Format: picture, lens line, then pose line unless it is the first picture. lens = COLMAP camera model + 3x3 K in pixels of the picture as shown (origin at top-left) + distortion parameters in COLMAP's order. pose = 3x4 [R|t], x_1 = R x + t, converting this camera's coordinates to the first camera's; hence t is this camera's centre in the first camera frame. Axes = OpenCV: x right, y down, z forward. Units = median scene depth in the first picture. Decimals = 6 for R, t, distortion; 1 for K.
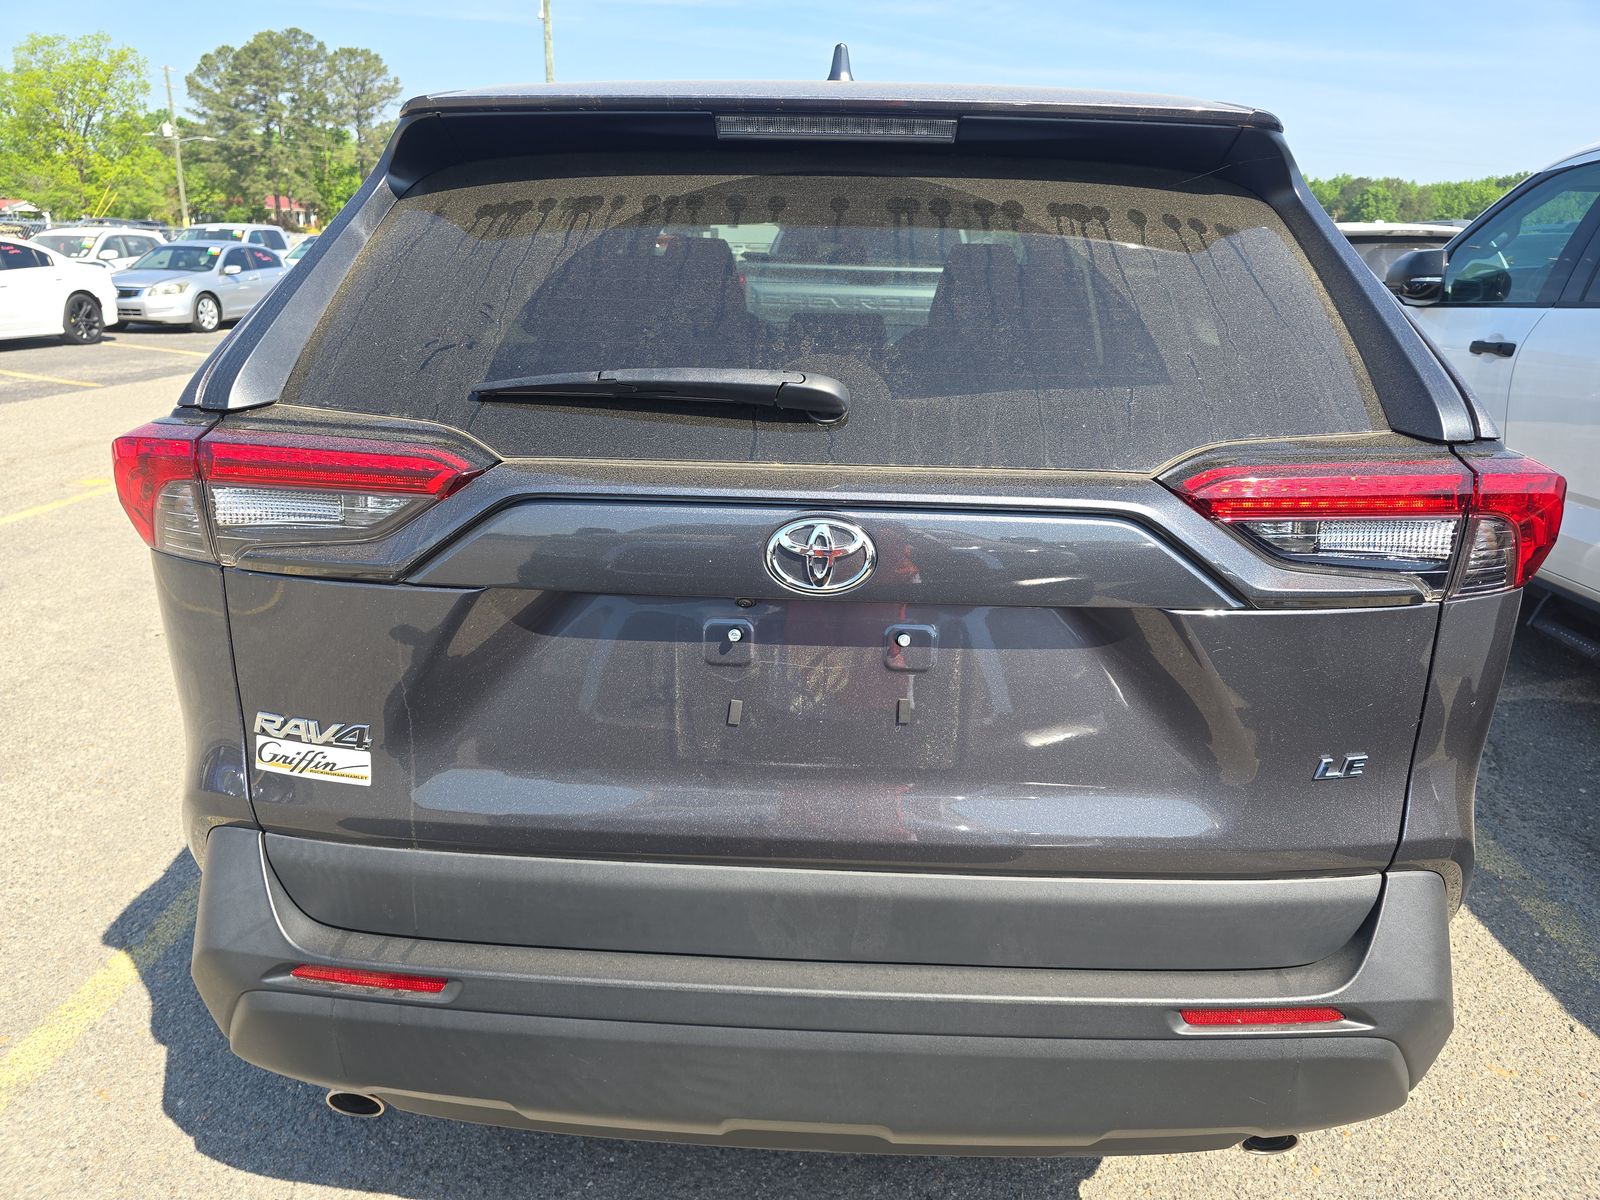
lens RADIAL K [[1118.4, 0, 800.0], [0, 1118.4, 600.0], [0, 0, 1]] dist [0.037660, -0.000452]
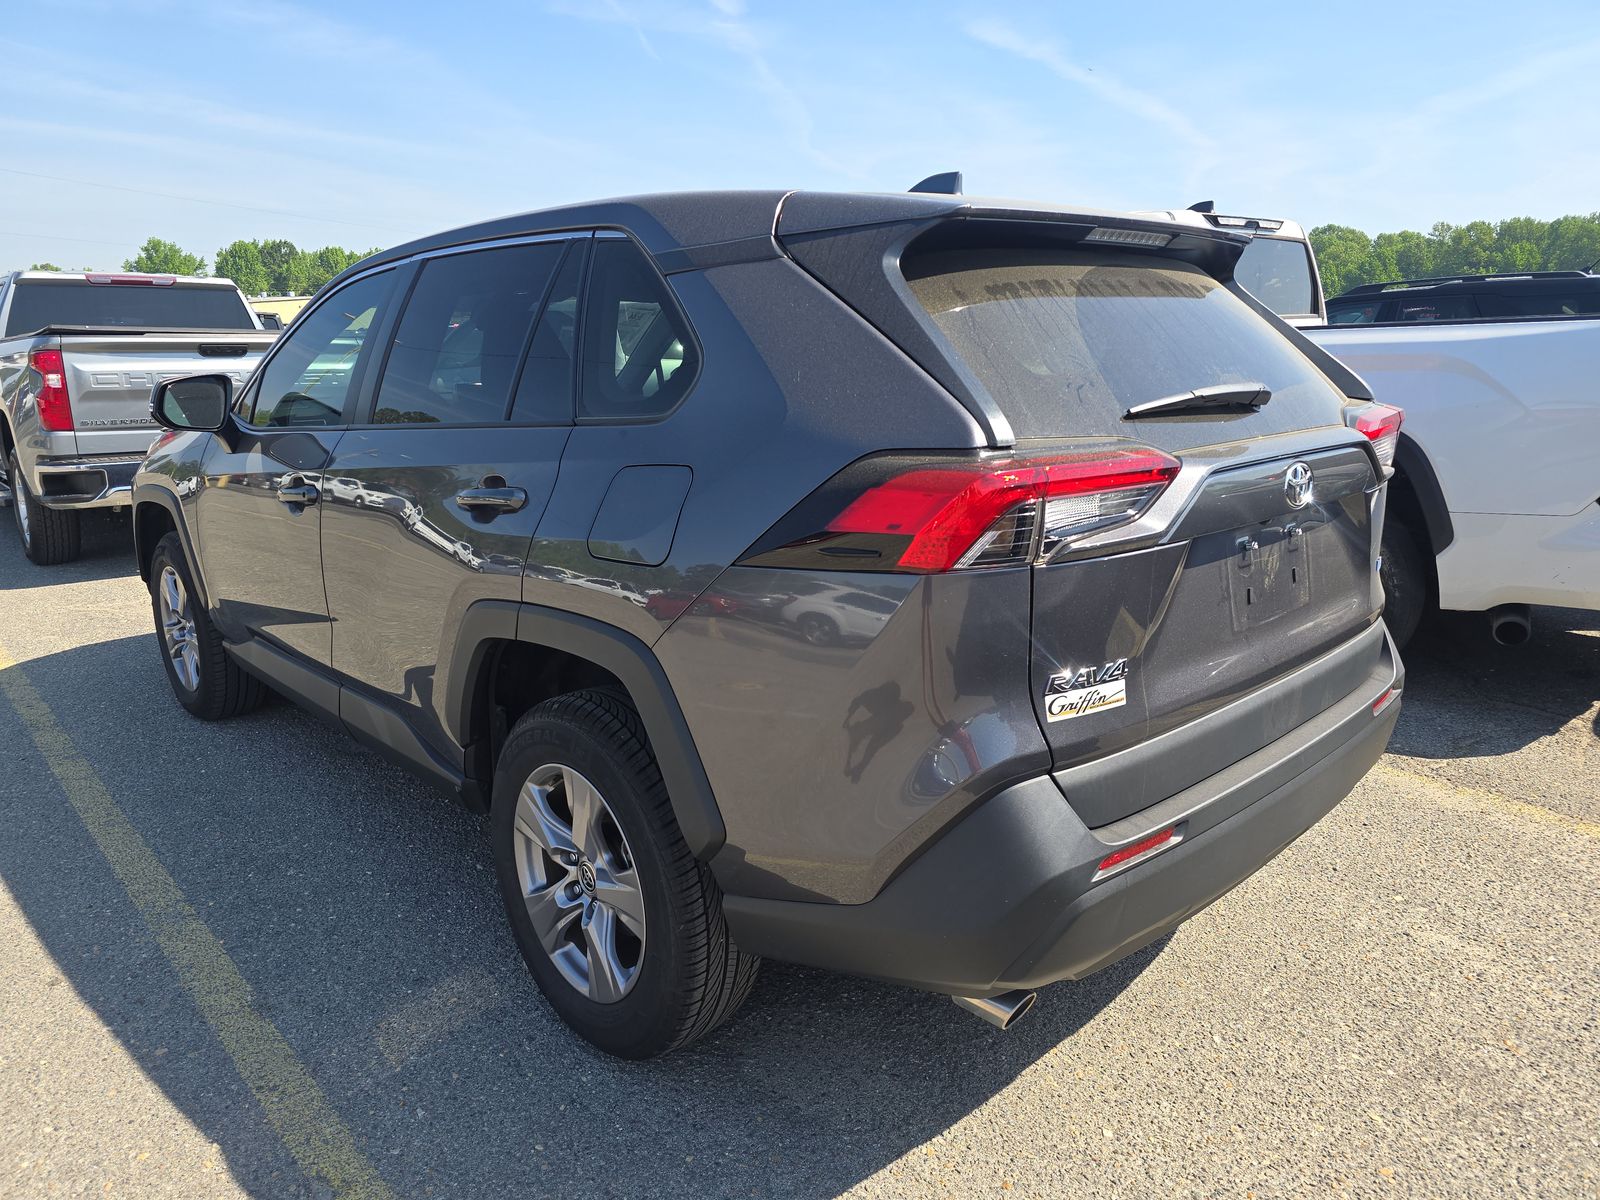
lens RADIAL K [[1118.4, 0, 800.0], [0, 1118.4, 600.0], [0, 0, 1]] dist [0.037660, -0.000452]
pose [[0.691205, -0.193817, 0.696183, -1.558782], [0.232617, 0.971763, 0.039585, -0.102543], [-0.684197, 0.134583, 0.716772, 0.272462]]
